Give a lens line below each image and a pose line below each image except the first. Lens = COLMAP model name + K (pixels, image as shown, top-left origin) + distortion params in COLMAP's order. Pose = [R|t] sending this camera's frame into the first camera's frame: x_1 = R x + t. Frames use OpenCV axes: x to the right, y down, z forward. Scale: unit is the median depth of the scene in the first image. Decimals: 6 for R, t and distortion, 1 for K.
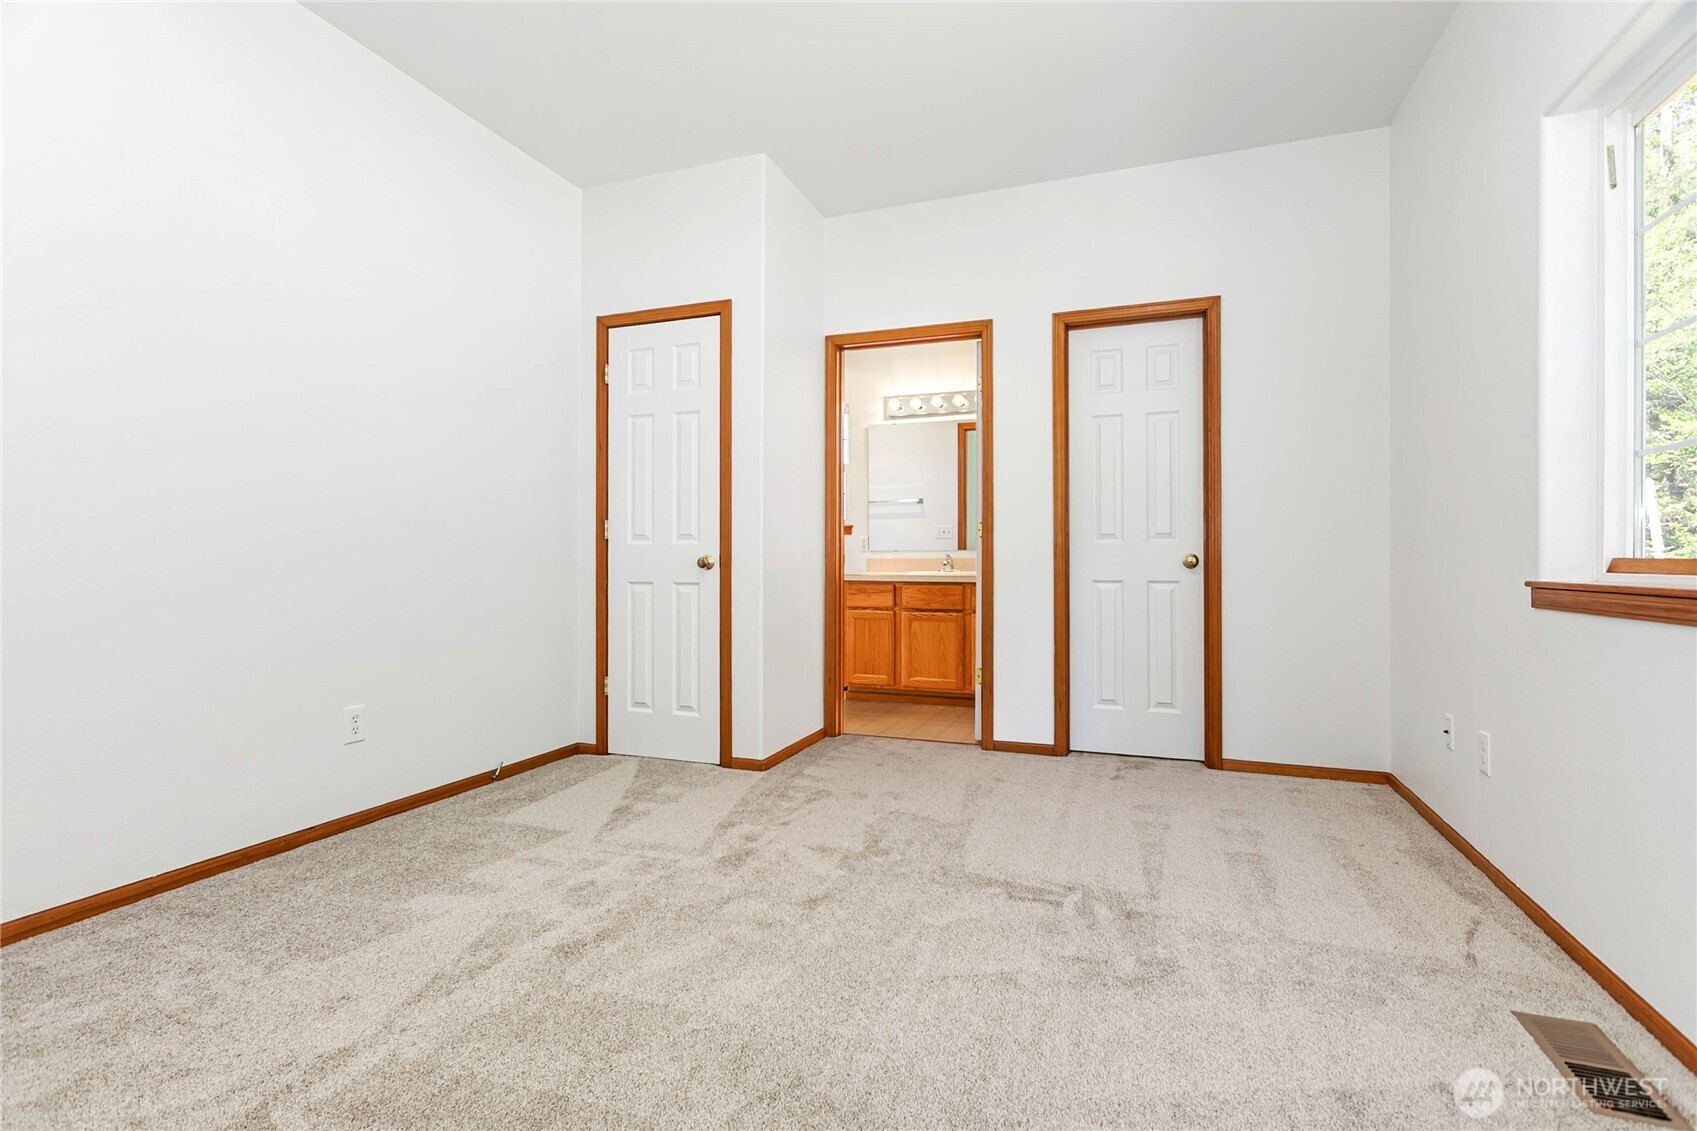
lens RADIAL K [[807.7, 0, 843.2], [0, 807.7, 565.4], [0, 0, 1]] dist [-0.001103, 0.001858]
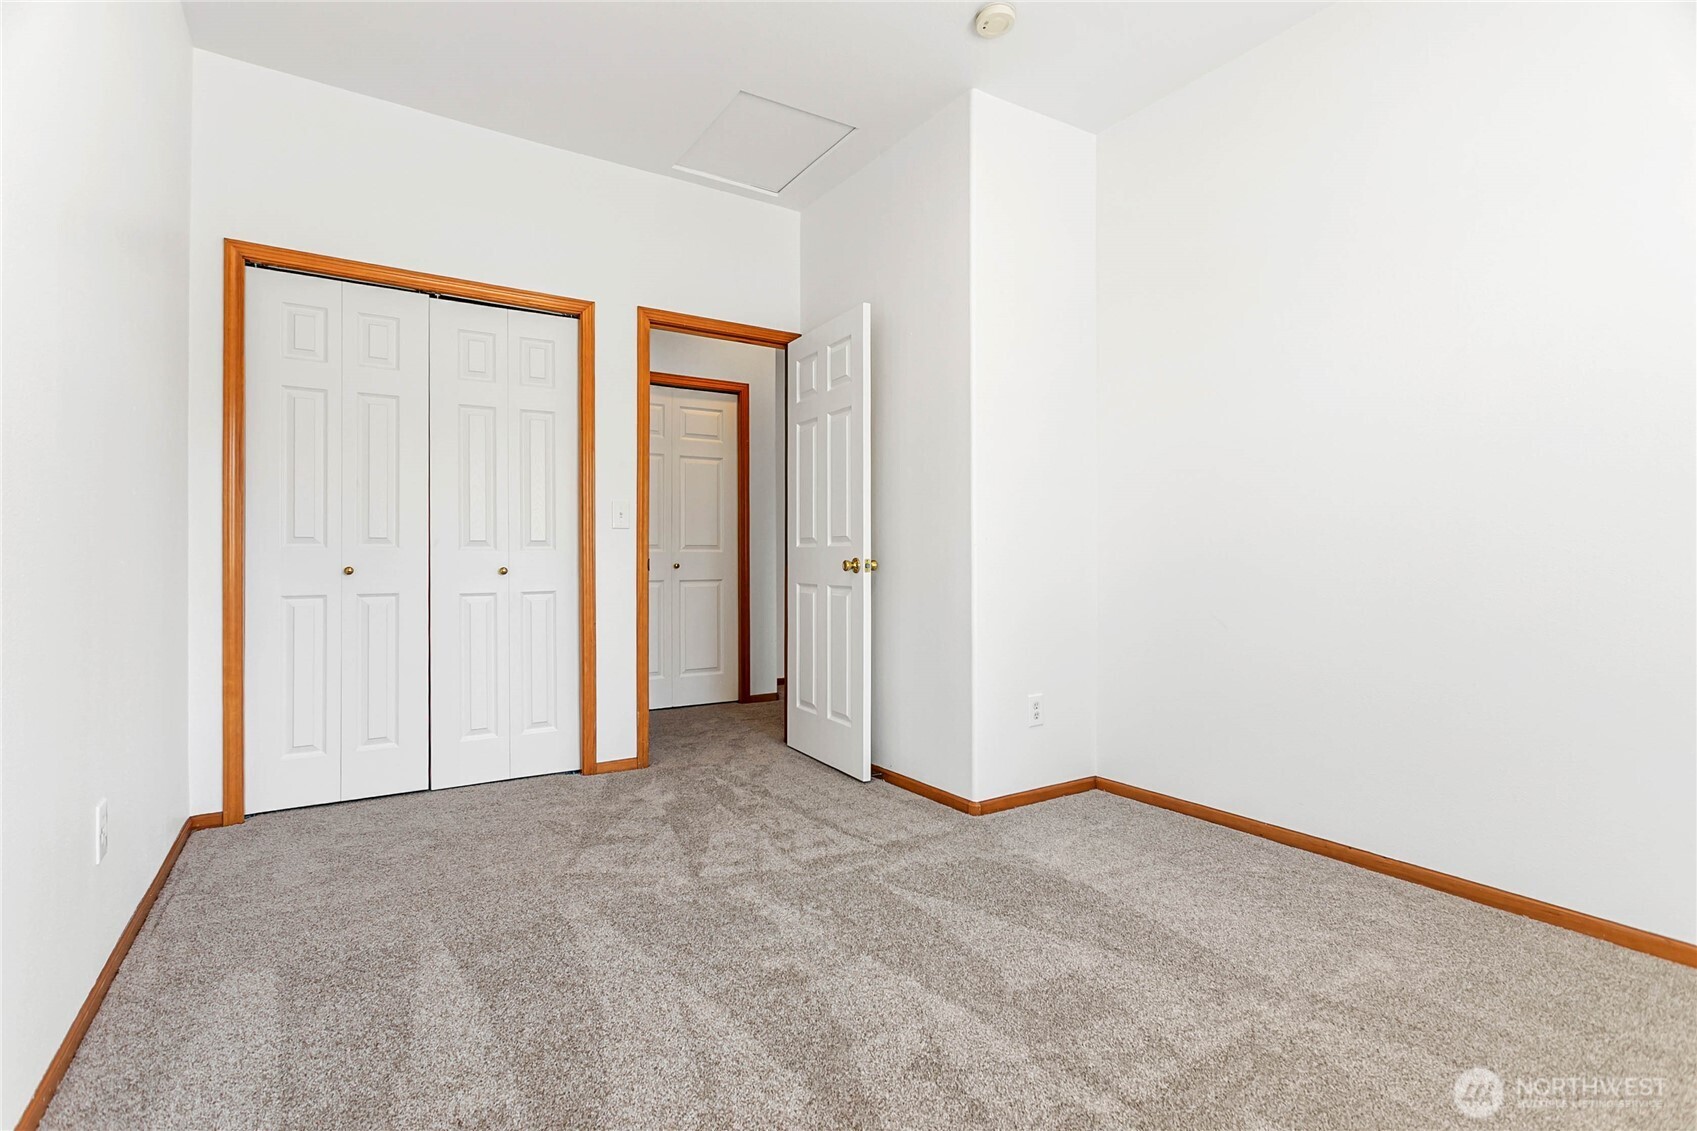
lens RADIAL K [[807.7, 0, 843.2], [0, 807.7, 565.4], [0, 0, 1]] dist [-0.001103, 0.001858]
pose [[0.601182, -0.024149, 0.798747, -0.432202], [0.006462, 0.999657, 0.025360, -0.004069], [-0.799086, -0.010085, 0.601132, 0.161839]]
